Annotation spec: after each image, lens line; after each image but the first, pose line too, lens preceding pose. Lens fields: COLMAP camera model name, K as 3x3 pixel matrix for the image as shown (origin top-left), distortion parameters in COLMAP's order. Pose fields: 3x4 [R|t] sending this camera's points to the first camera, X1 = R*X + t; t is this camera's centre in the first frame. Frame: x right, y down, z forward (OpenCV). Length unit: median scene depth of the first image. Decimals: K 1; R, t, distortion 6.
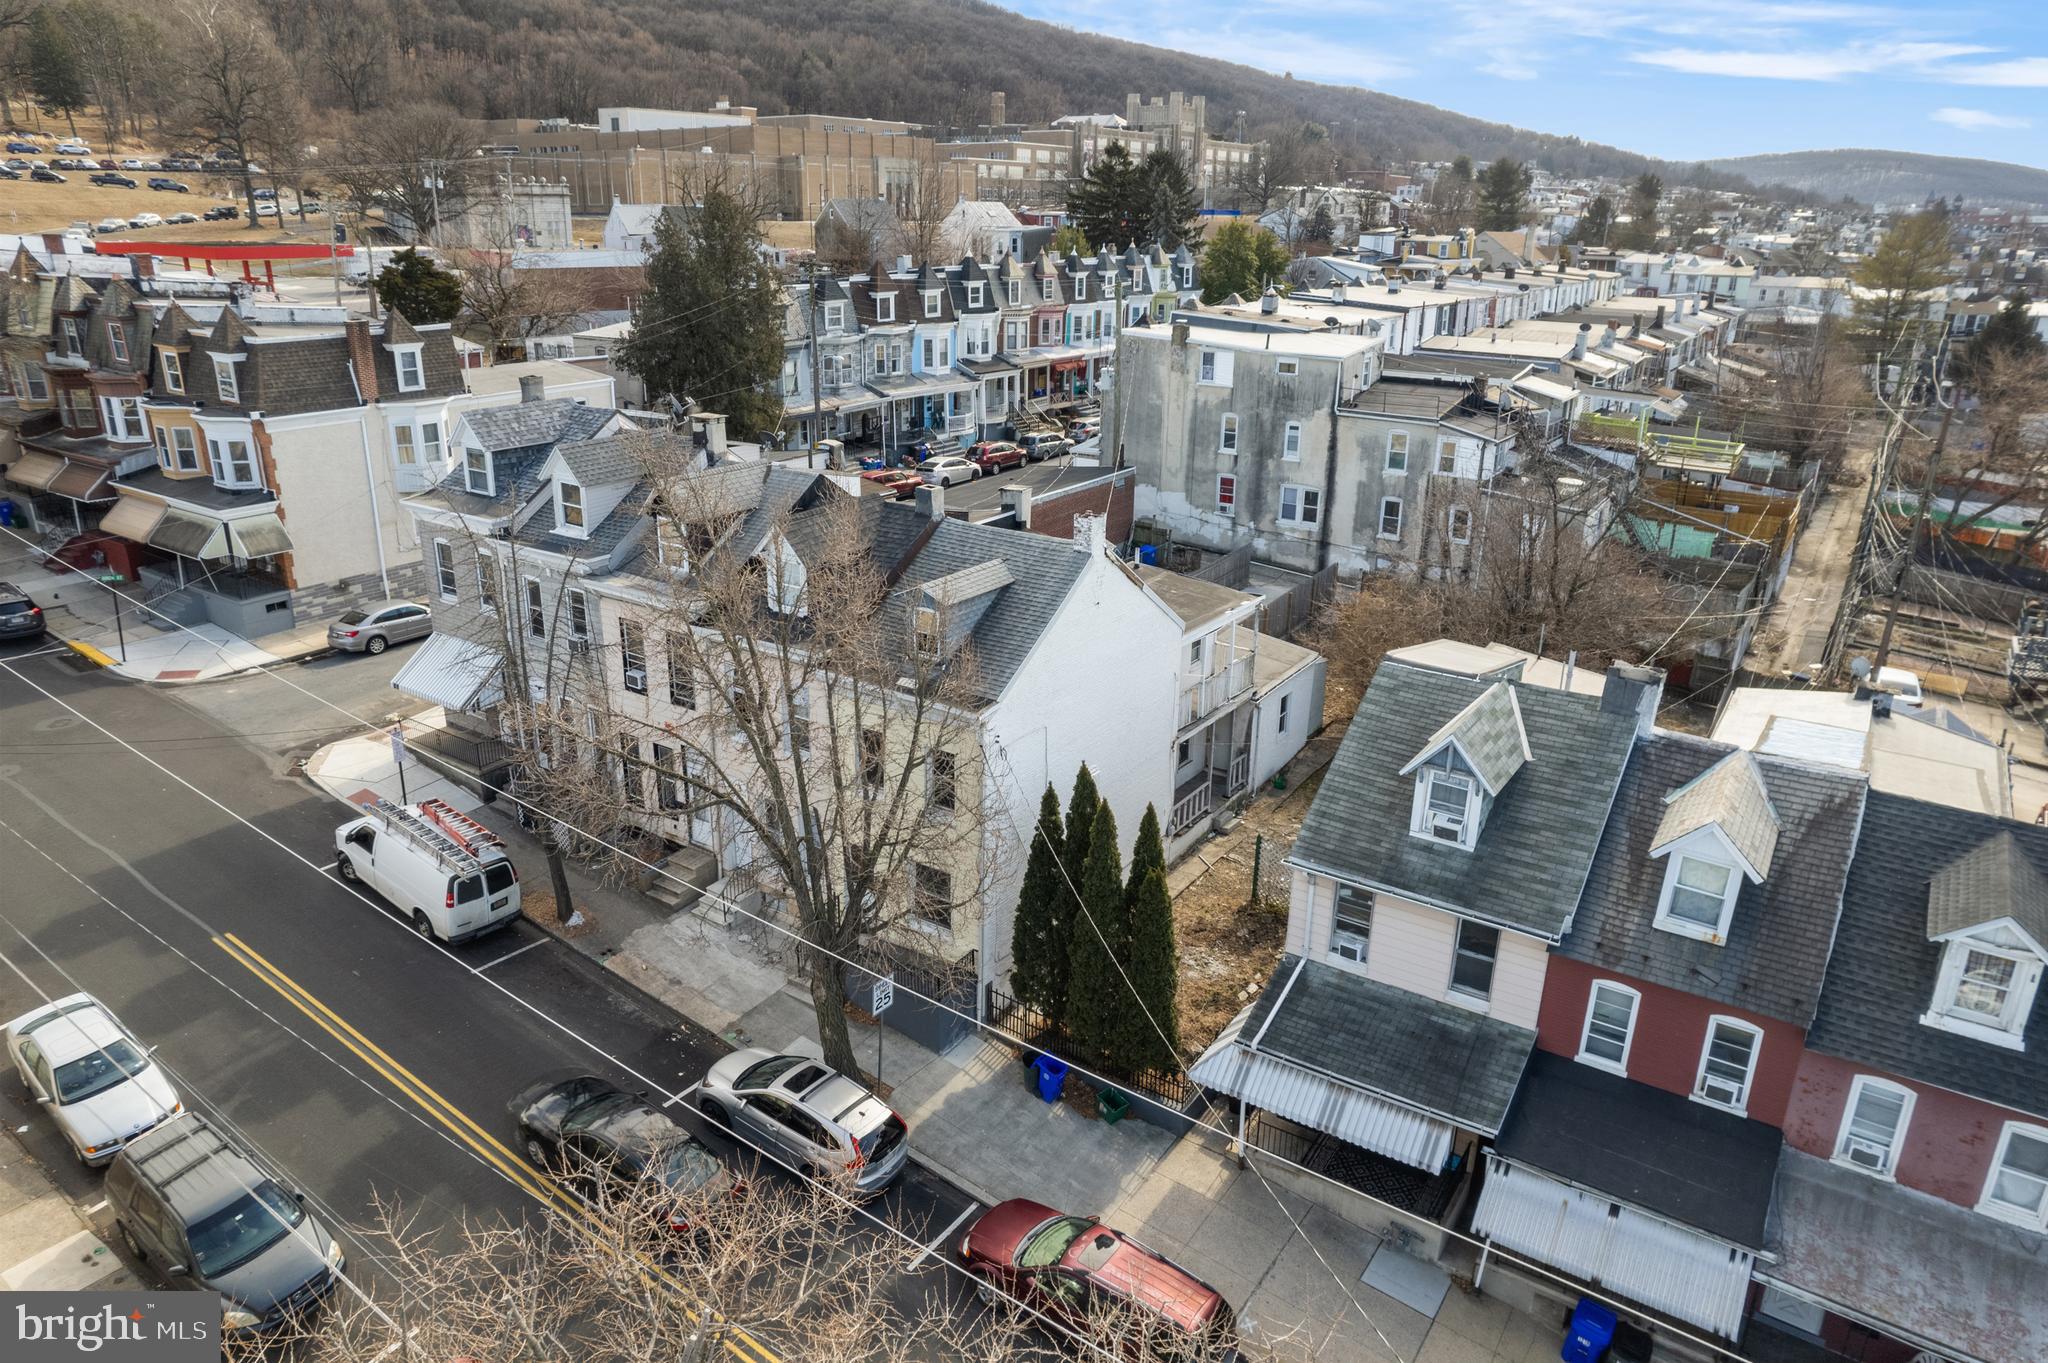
lens RADIAL K [[1338.2, 0, 1015.3], [0, 1338.2, 684.4], [0, 0, 1]] dist [-0.067272, 0.084256]
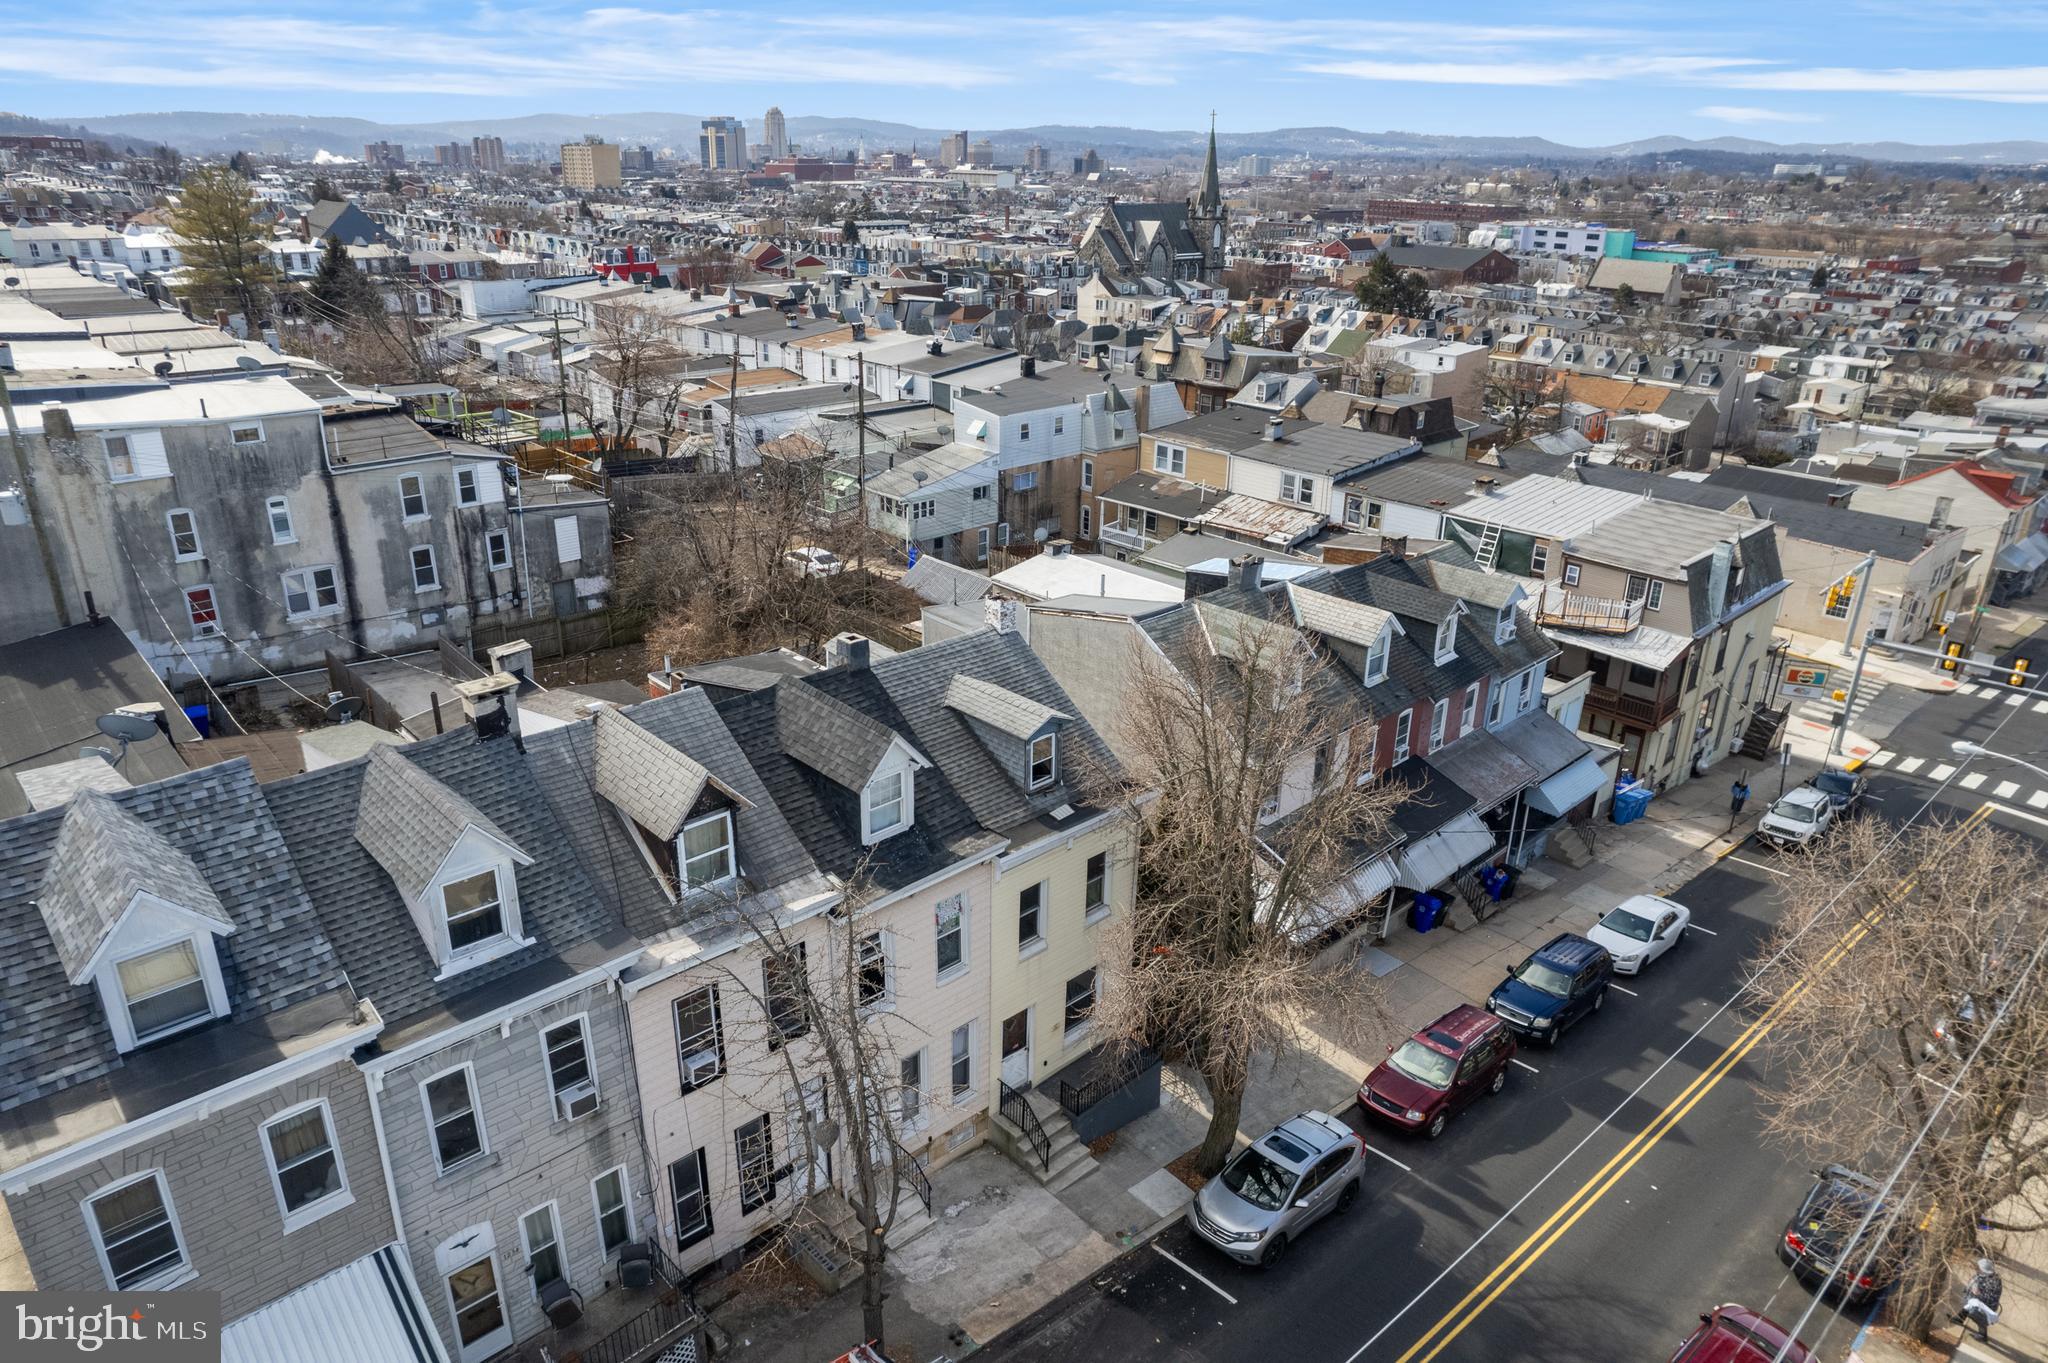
lens RADIAL K [[1338.2, 0, 1015.3], [0, 1338.2, 684.4], [0, 0, 1]] dist [-0.067272, 0.084256]
pose [[0.208977, -0.381249, 0.900543, -0.470520], [0.318119, 0.897292, 0.306051, -0.199540], [-0.924732, 0.222522, 0.308796, 0.362820]]
